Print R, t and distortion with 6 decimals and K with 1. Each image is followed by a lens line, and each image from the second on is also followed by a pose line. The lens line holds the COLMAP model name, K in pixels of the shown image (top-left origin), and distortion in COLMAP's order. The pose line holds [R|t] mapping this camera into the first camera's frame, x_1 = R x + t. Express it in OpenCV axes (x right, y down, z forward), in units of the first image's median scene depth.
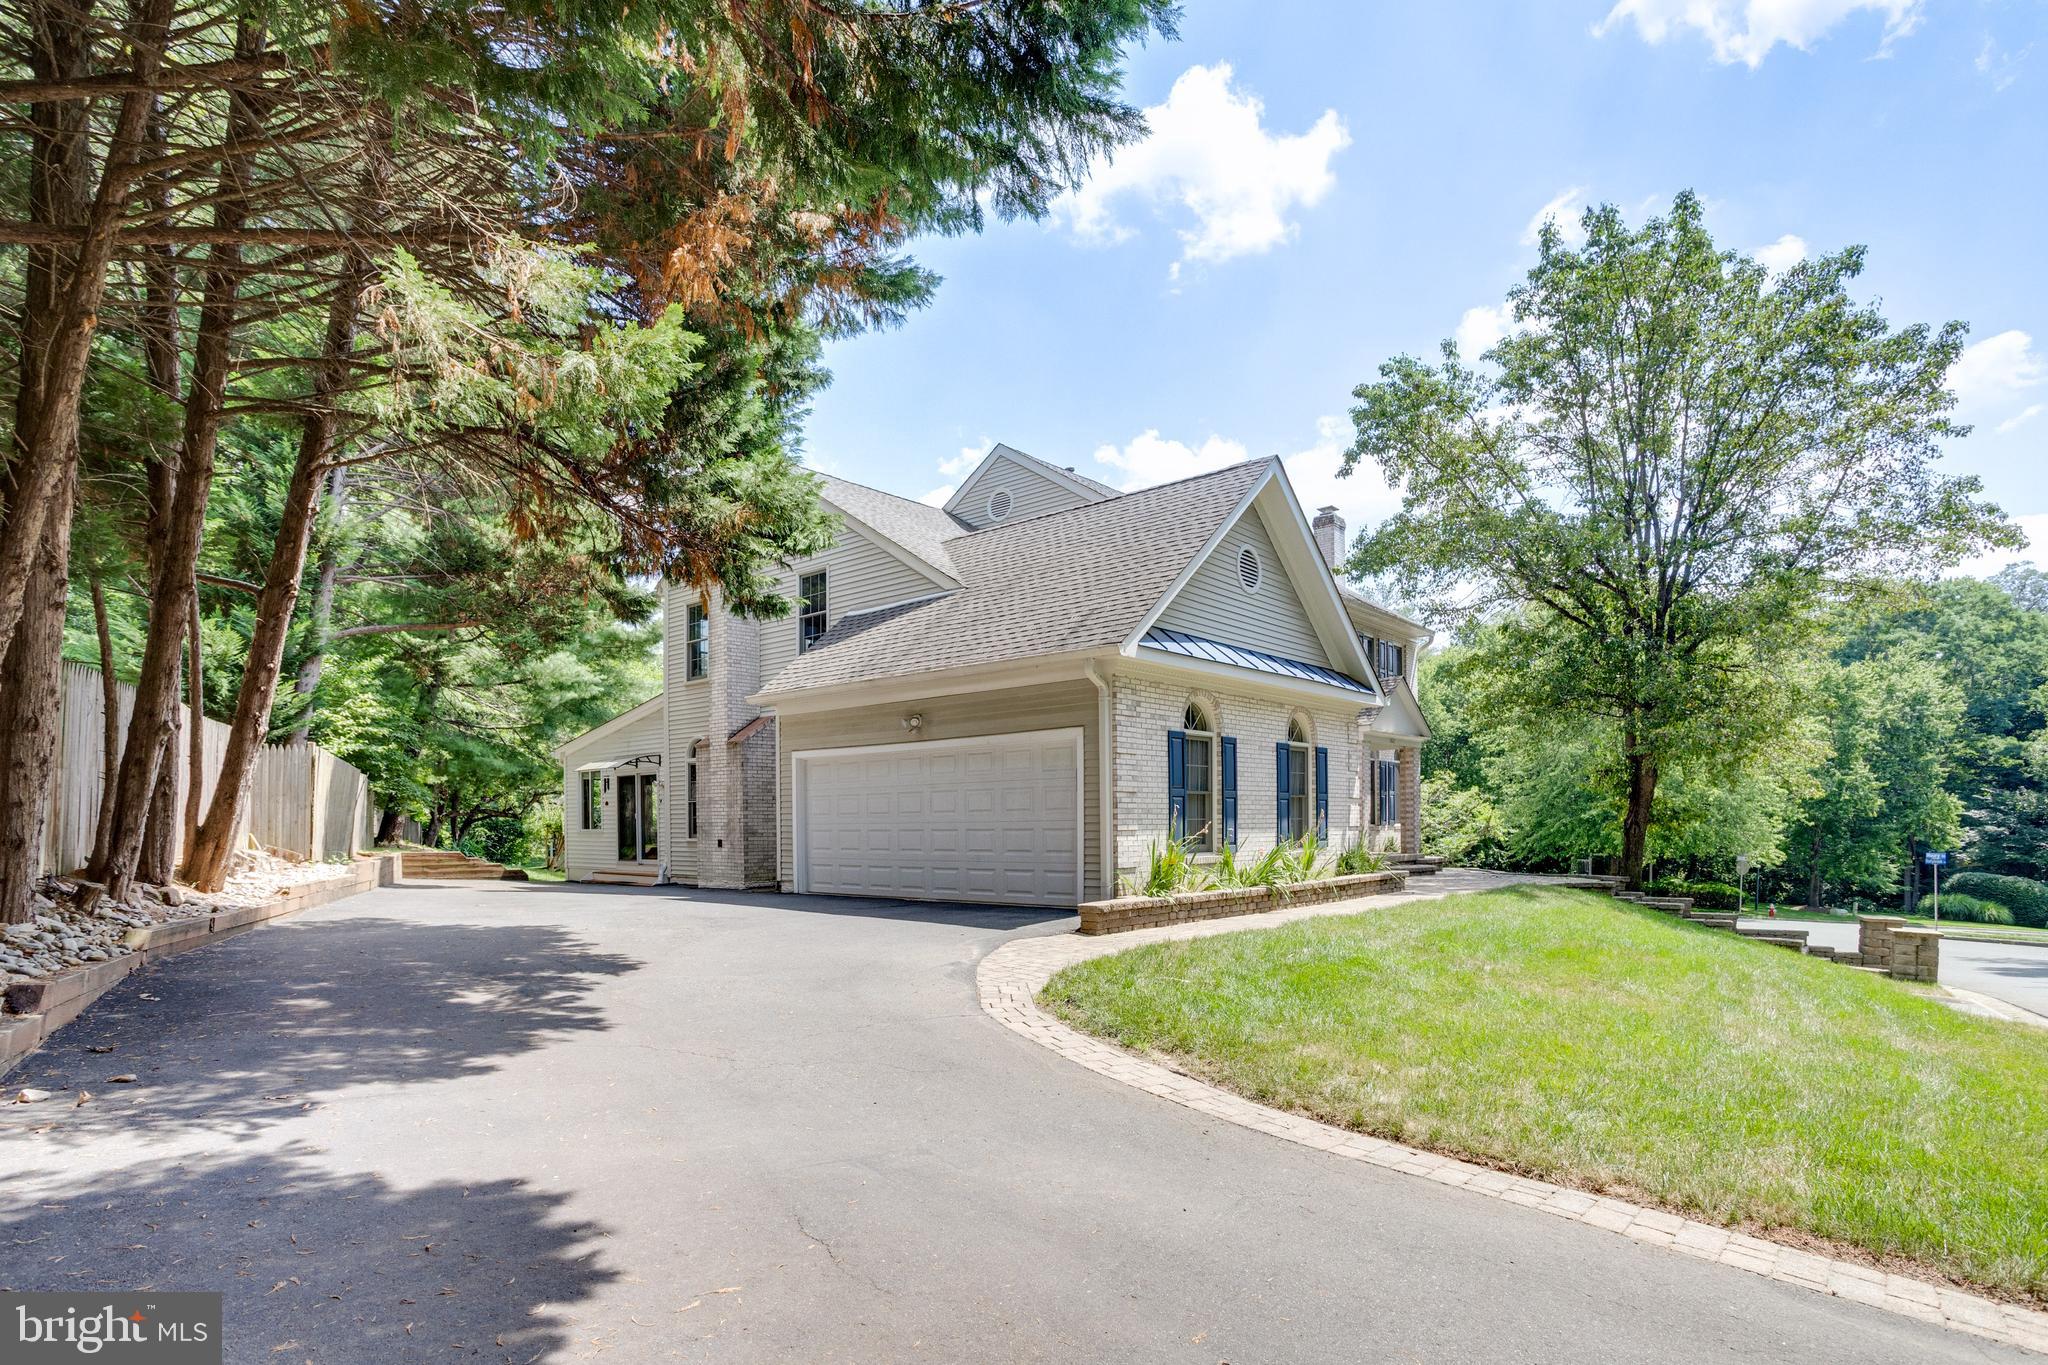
lens RADIAL K [[1022.9, 0, 991.1], [0, 1022.9, 789.1], [0, 0, 1]] dist [-0.015755, 0.002210]
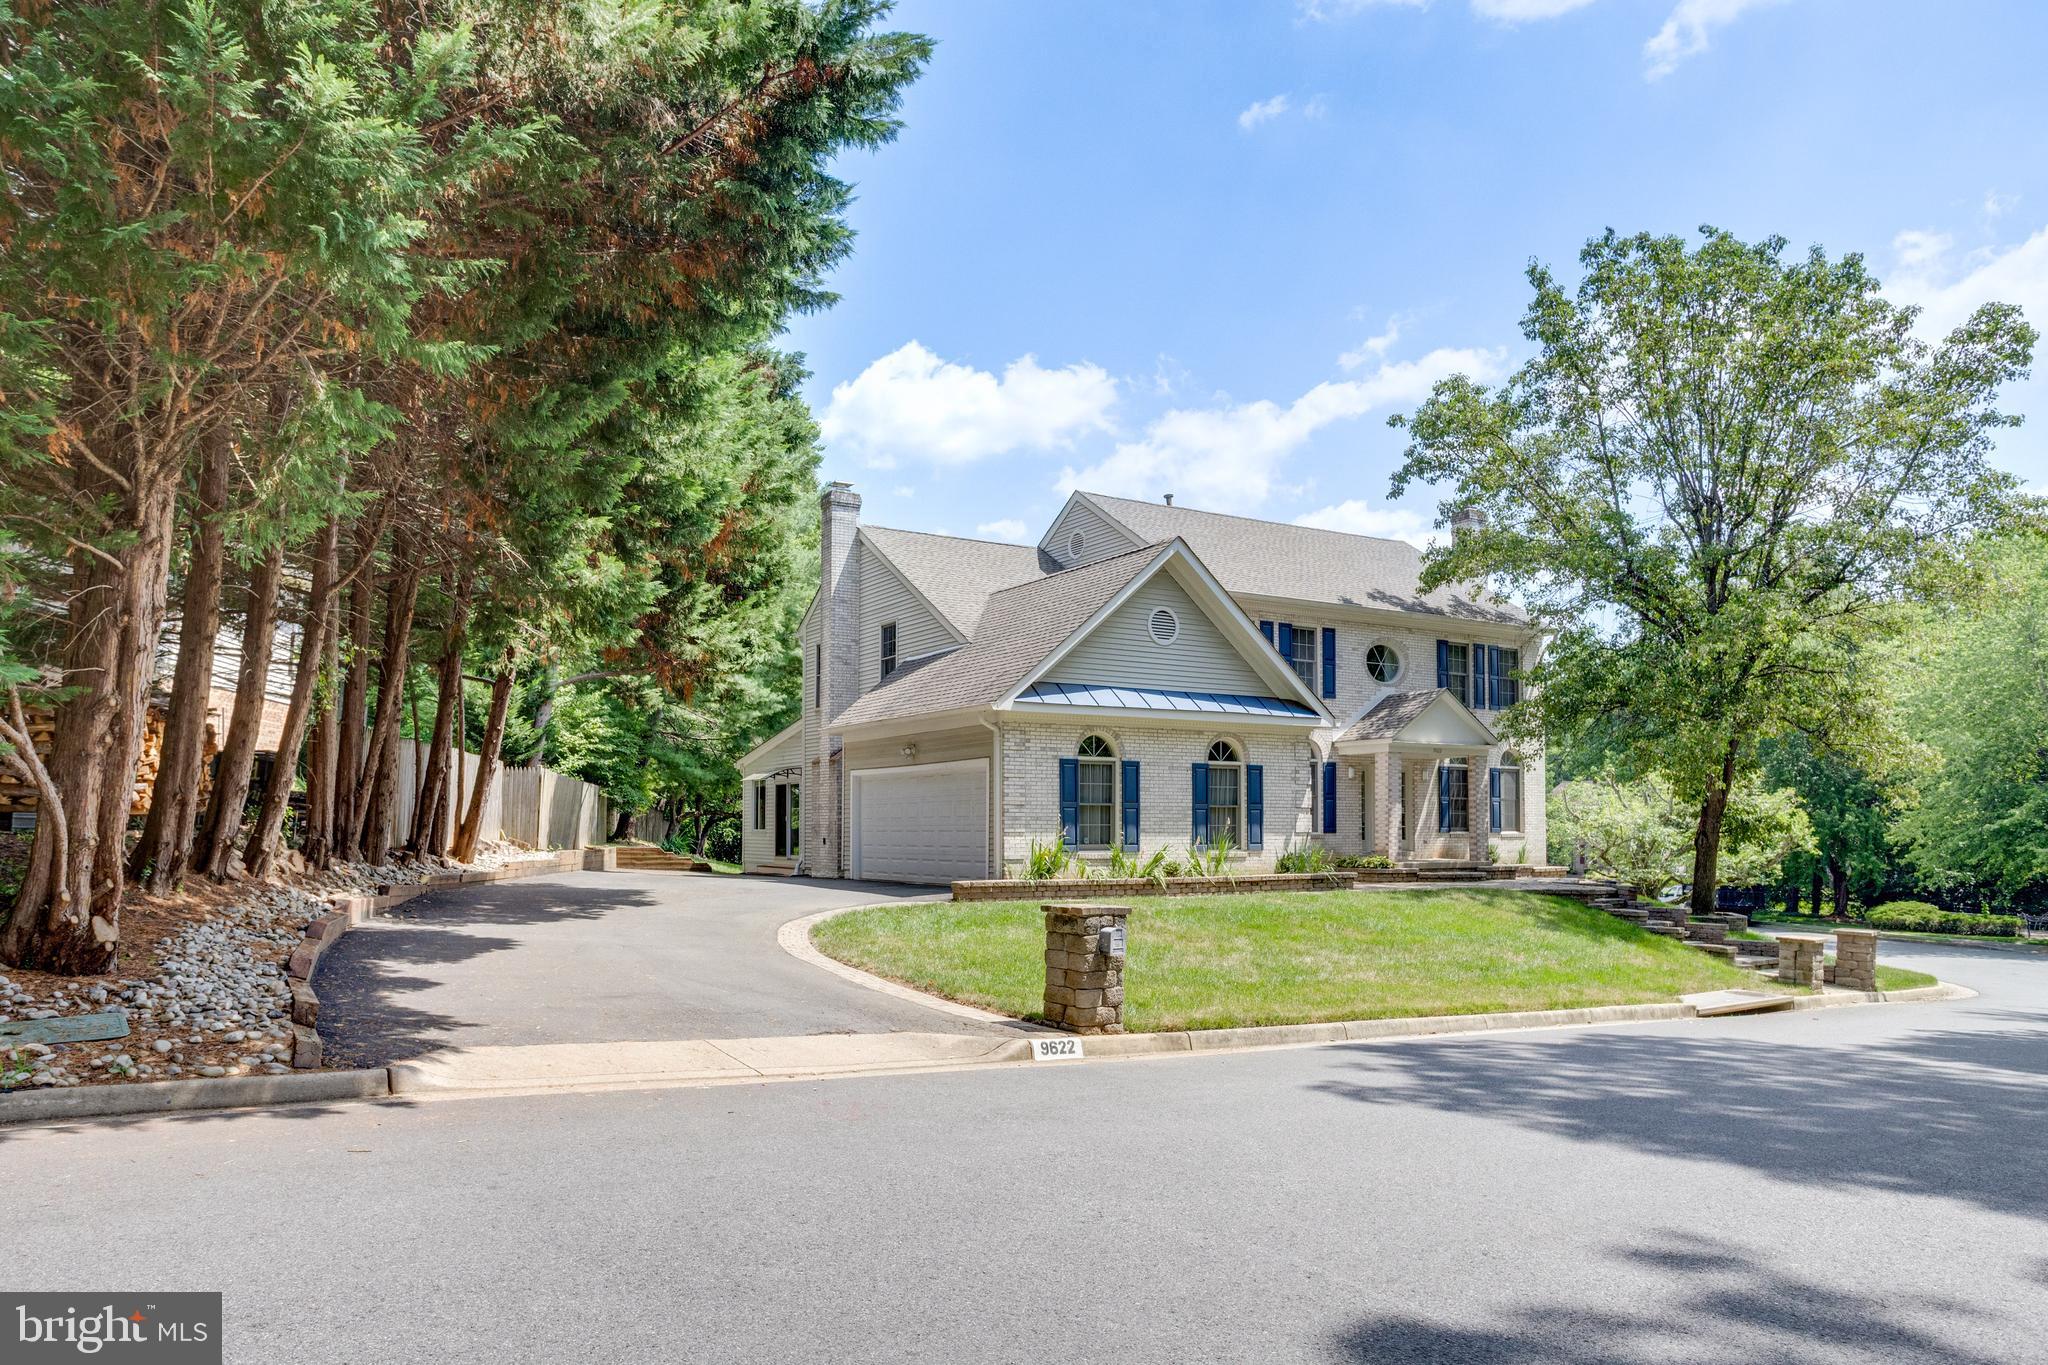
lens RADIAL K [[1449.6, 0, 1023.5], [0, 1449.6, 680.9], [0, 0, 1]] dist [-0.008348, -0.002182]
pose [[0.945394, -0.023322, -0.325095, 0.620818], [0.000952, 0.997630, -0.068802, -0.023211], [0.325929, 0.064735, 0.943175, -0.683988]]
